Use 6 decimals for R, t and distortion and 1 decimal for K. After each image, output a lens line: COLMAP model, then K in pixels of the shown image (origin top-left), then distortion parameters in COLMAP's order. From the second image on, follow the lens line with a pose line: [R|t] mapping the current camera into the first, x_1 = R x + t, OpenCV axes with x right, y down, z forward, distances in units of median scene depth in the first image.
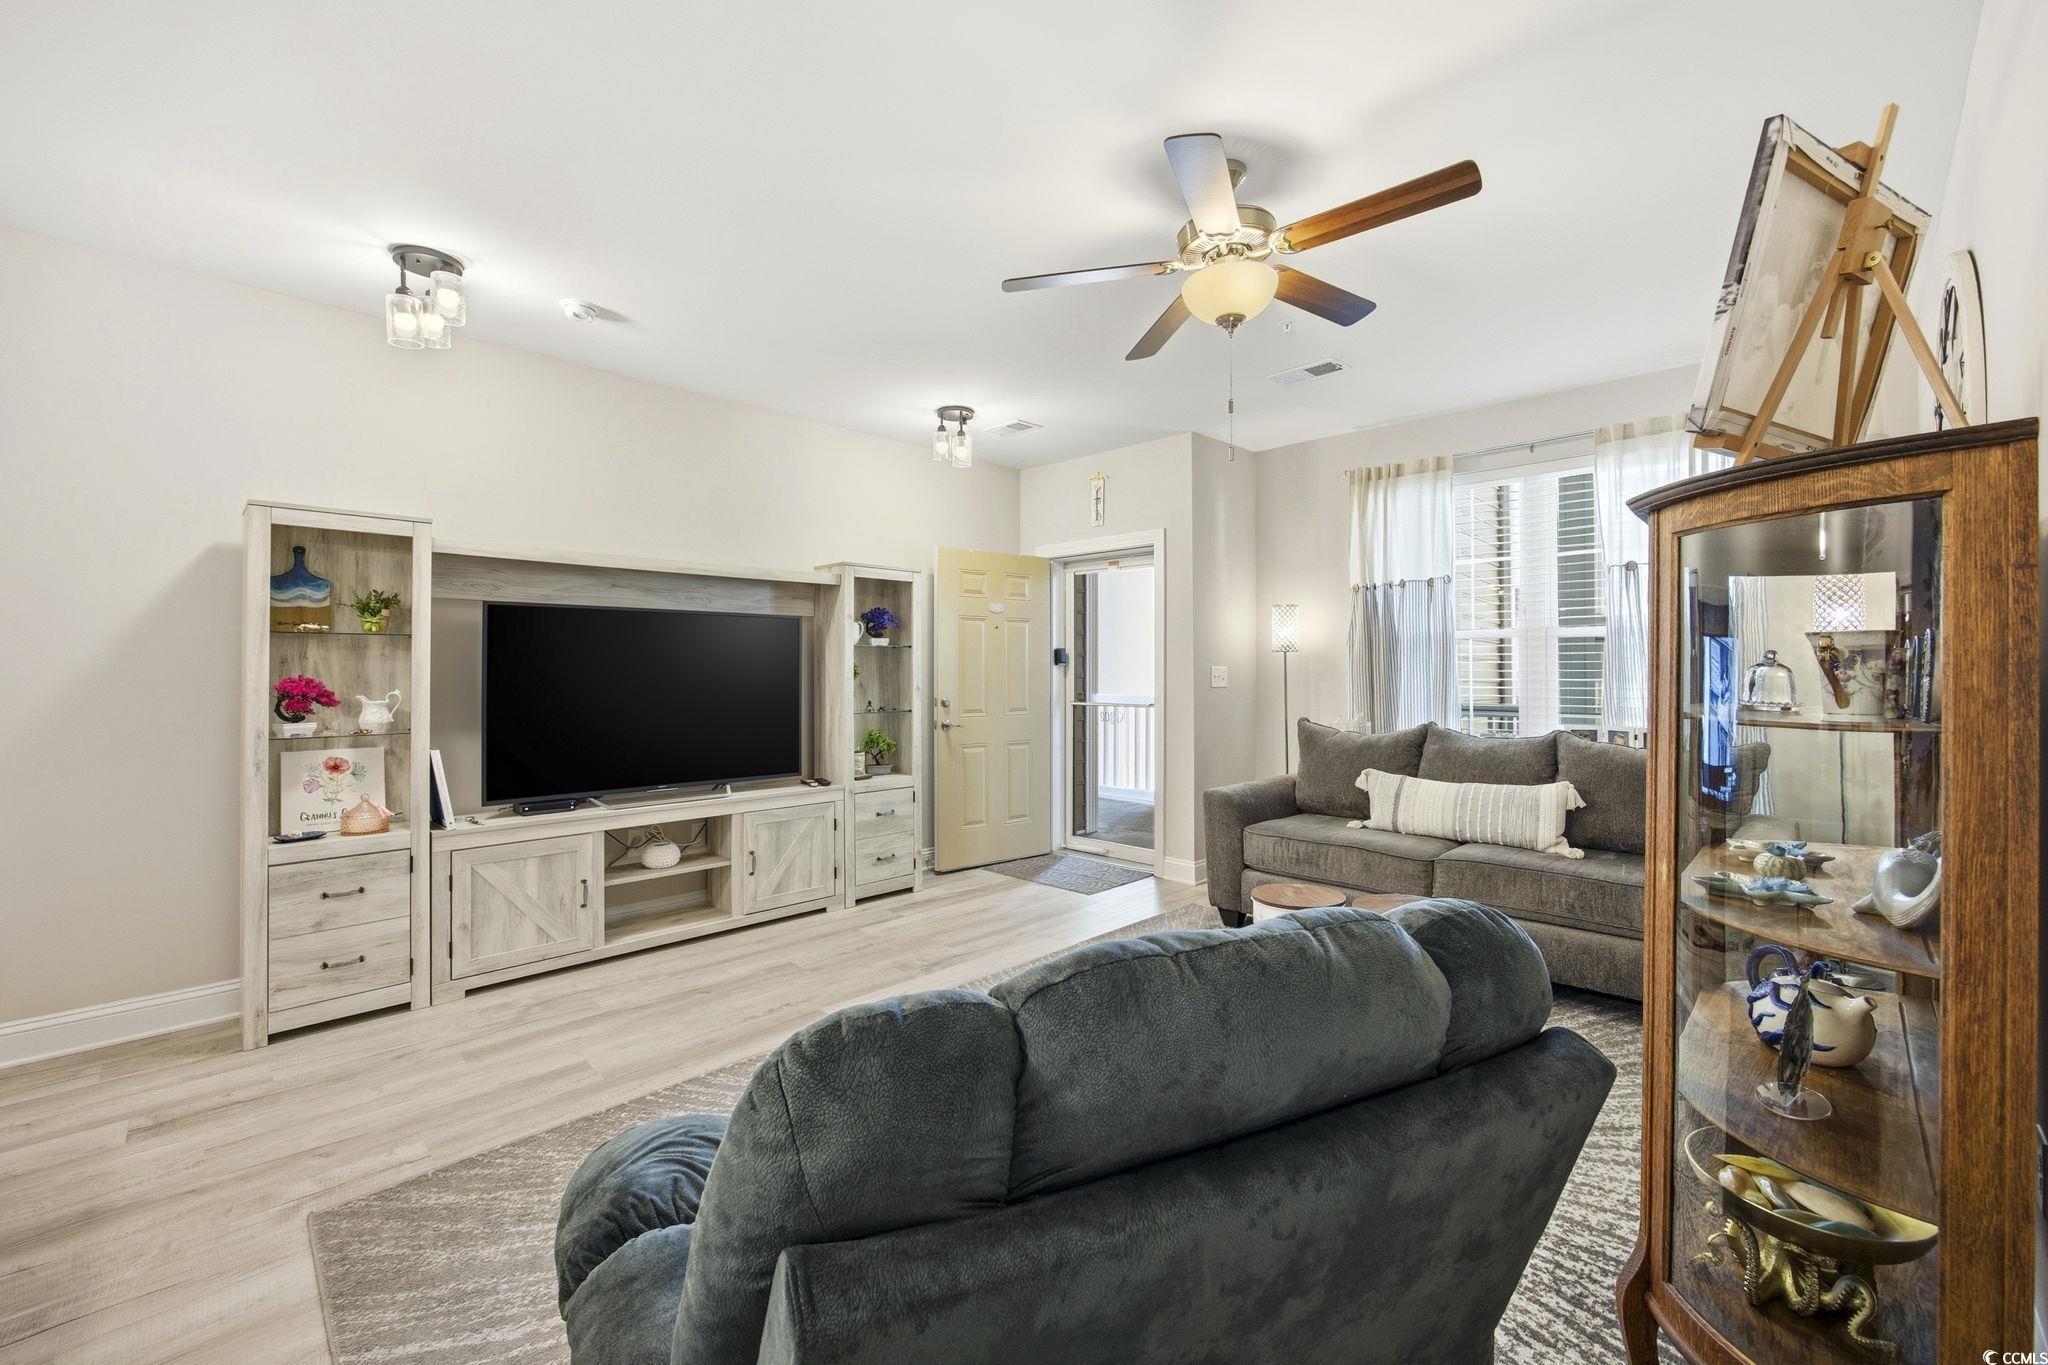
lens RADIAL K [[846.1, 0, 1033.4], [0, 846.1, 668.4], [0, 0, 1]] dist [-0.035567, 0.011130]
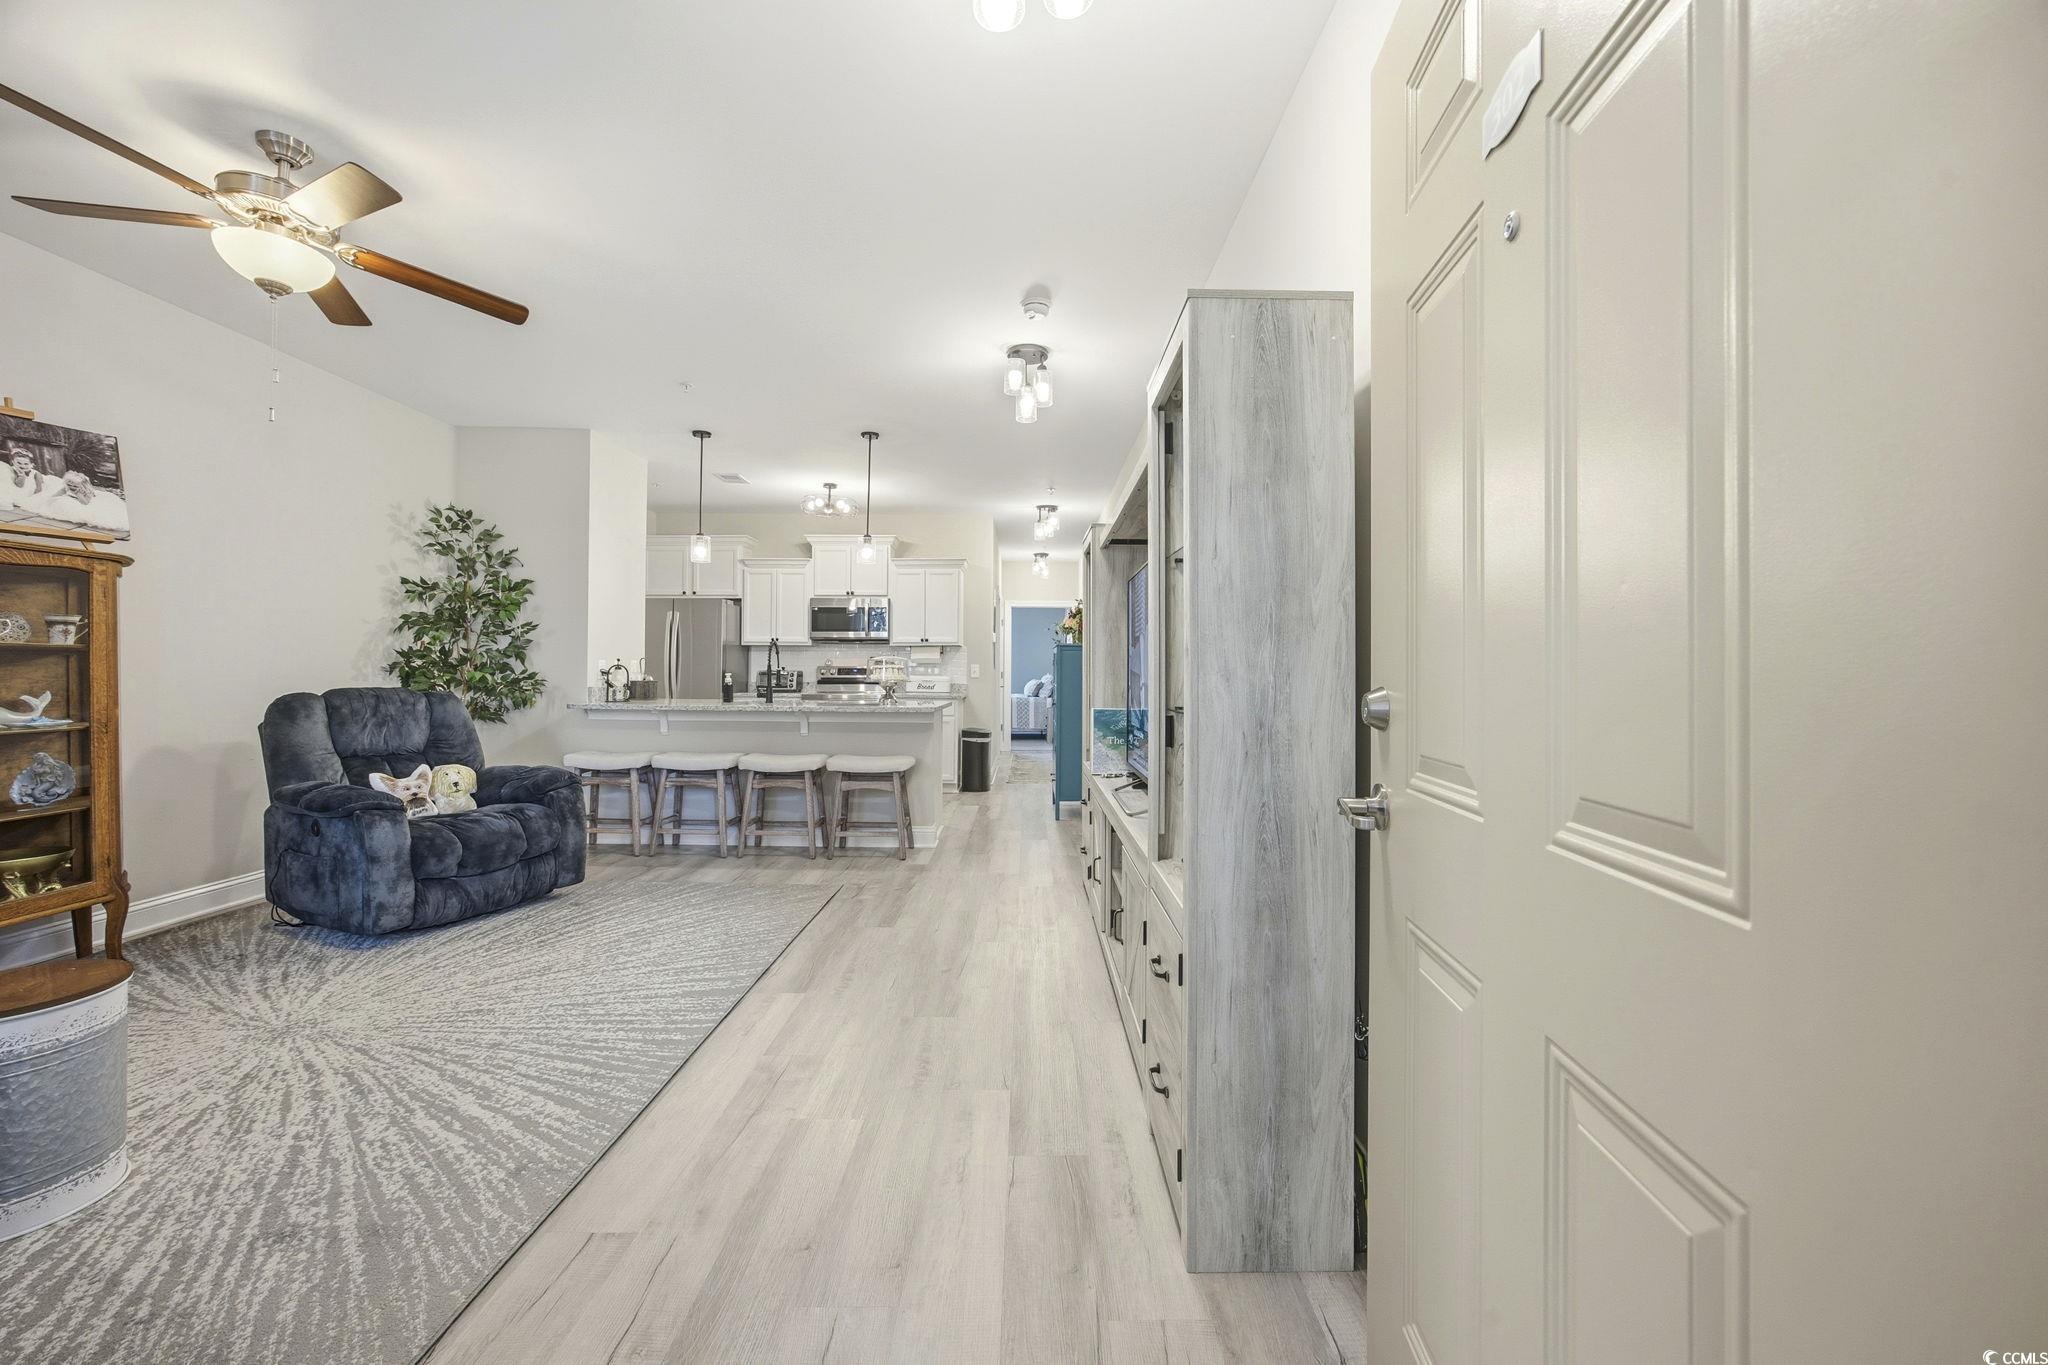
lens RADIAL K [[801.7, 0, 1012.0], [0, 801.7, 669.4], [0, 0, 1]] dist [-0.014259, 0.008843]
pose [[-0.726161, -0.009366, -0.687461, 0.151744], [-0.003328, 0.999943, -0.010109, 0.041770], [0.687516, -0.005053, -0.726151, 1.411427]]
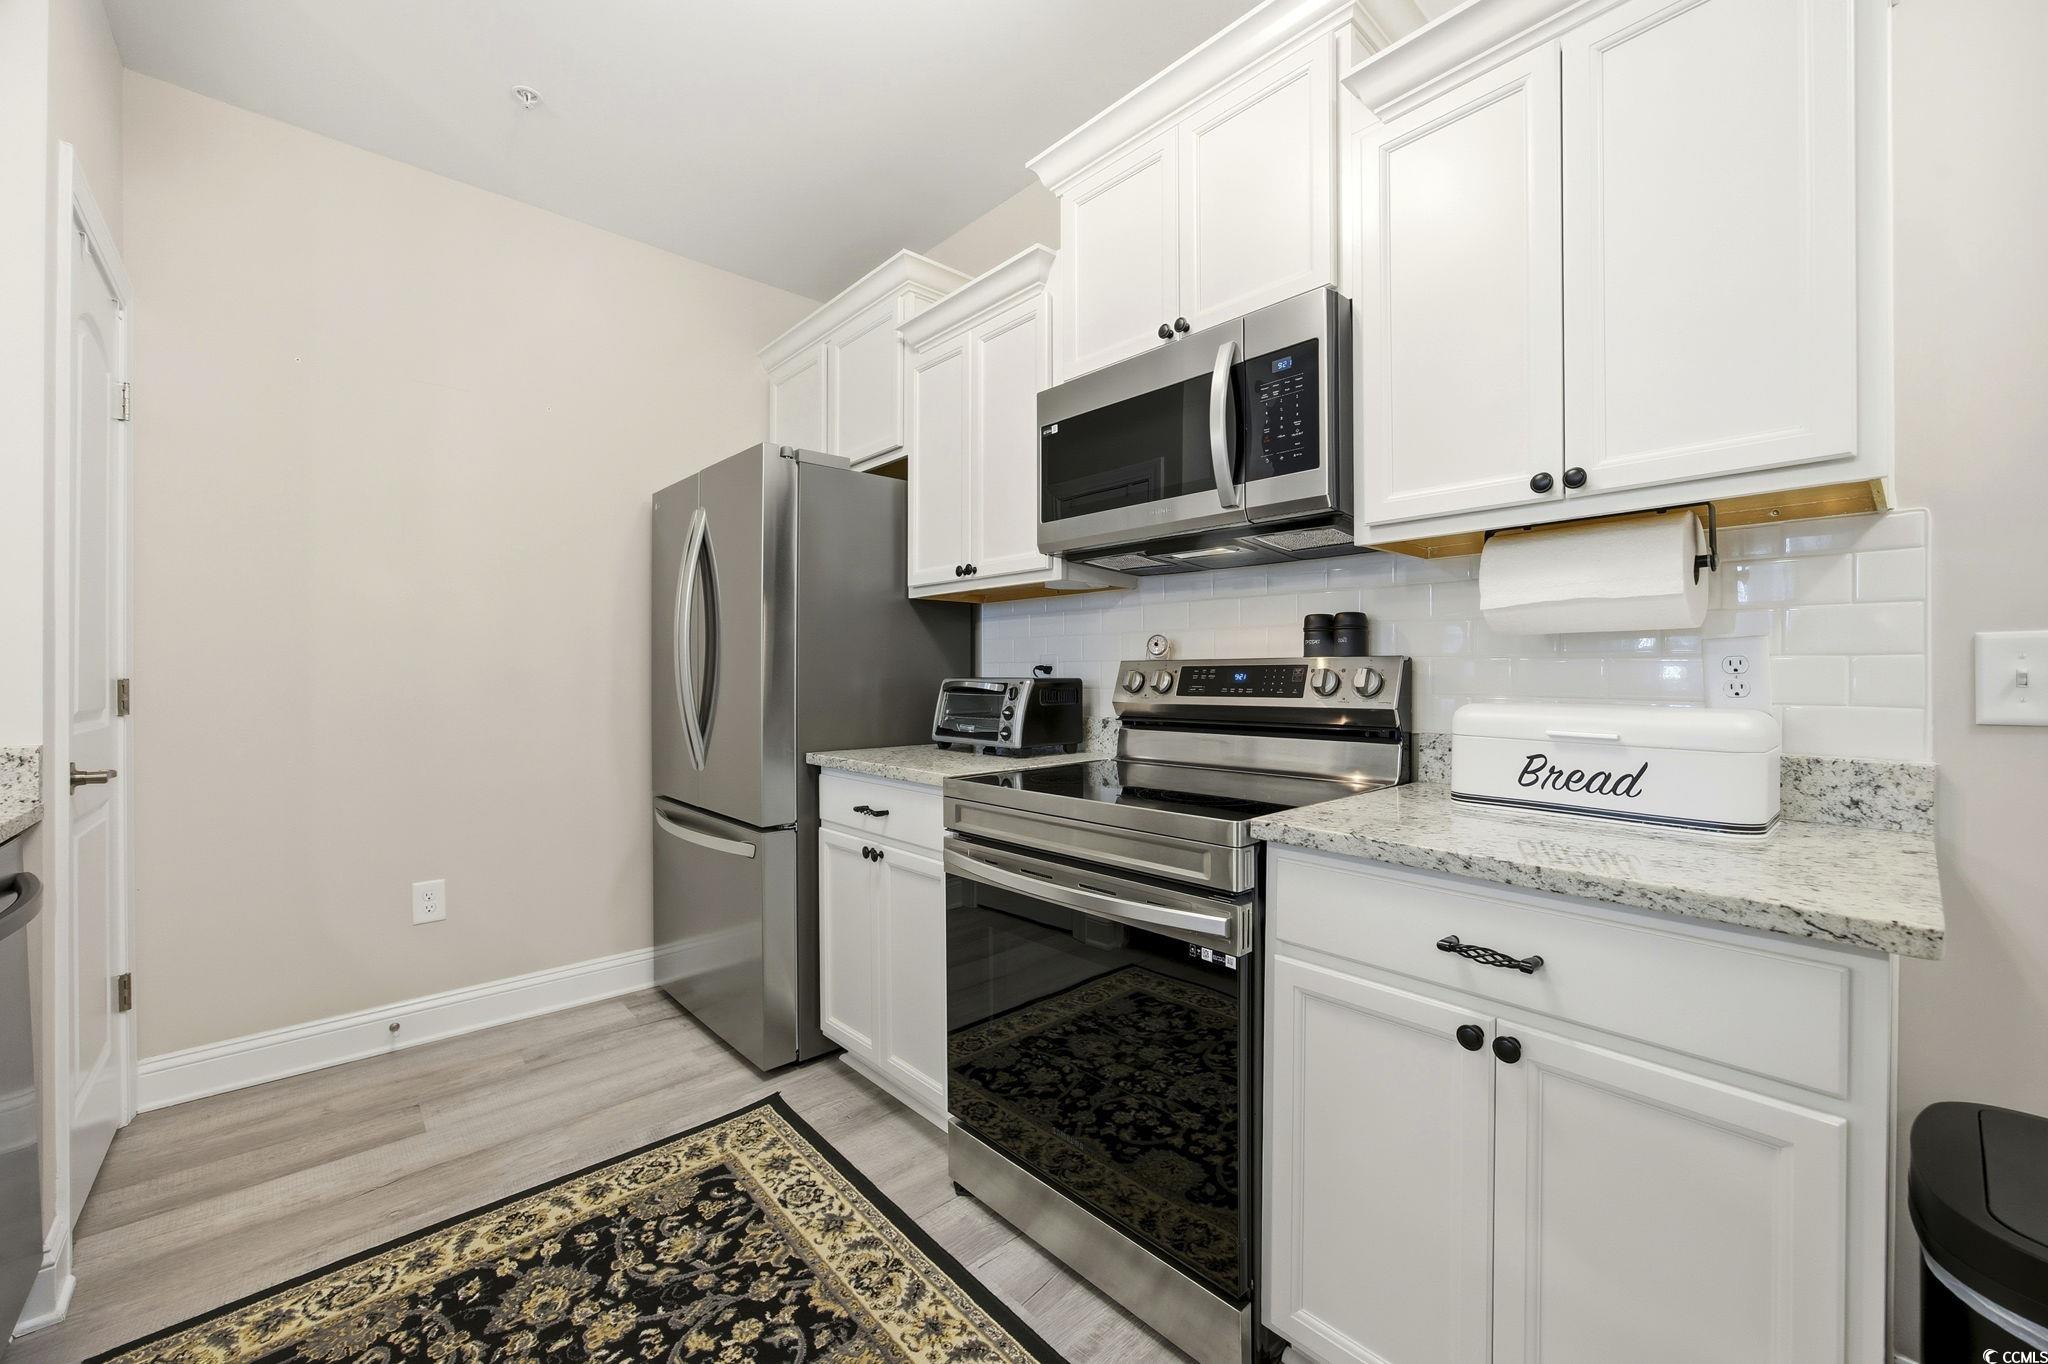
lens RADIAL K [[823.6, 0, 1028.7], [0, 823.6, 675.4], [0, 0, 1]] dist [-0.013904, 0.004562]
pose [[-0.998631, -0.000227, 0.052302, -0.852572], [-0.000450, 0.999991, -0.004259, 0.027535], [-0.052301, -0.004276, -0.998622, 0.166238]]
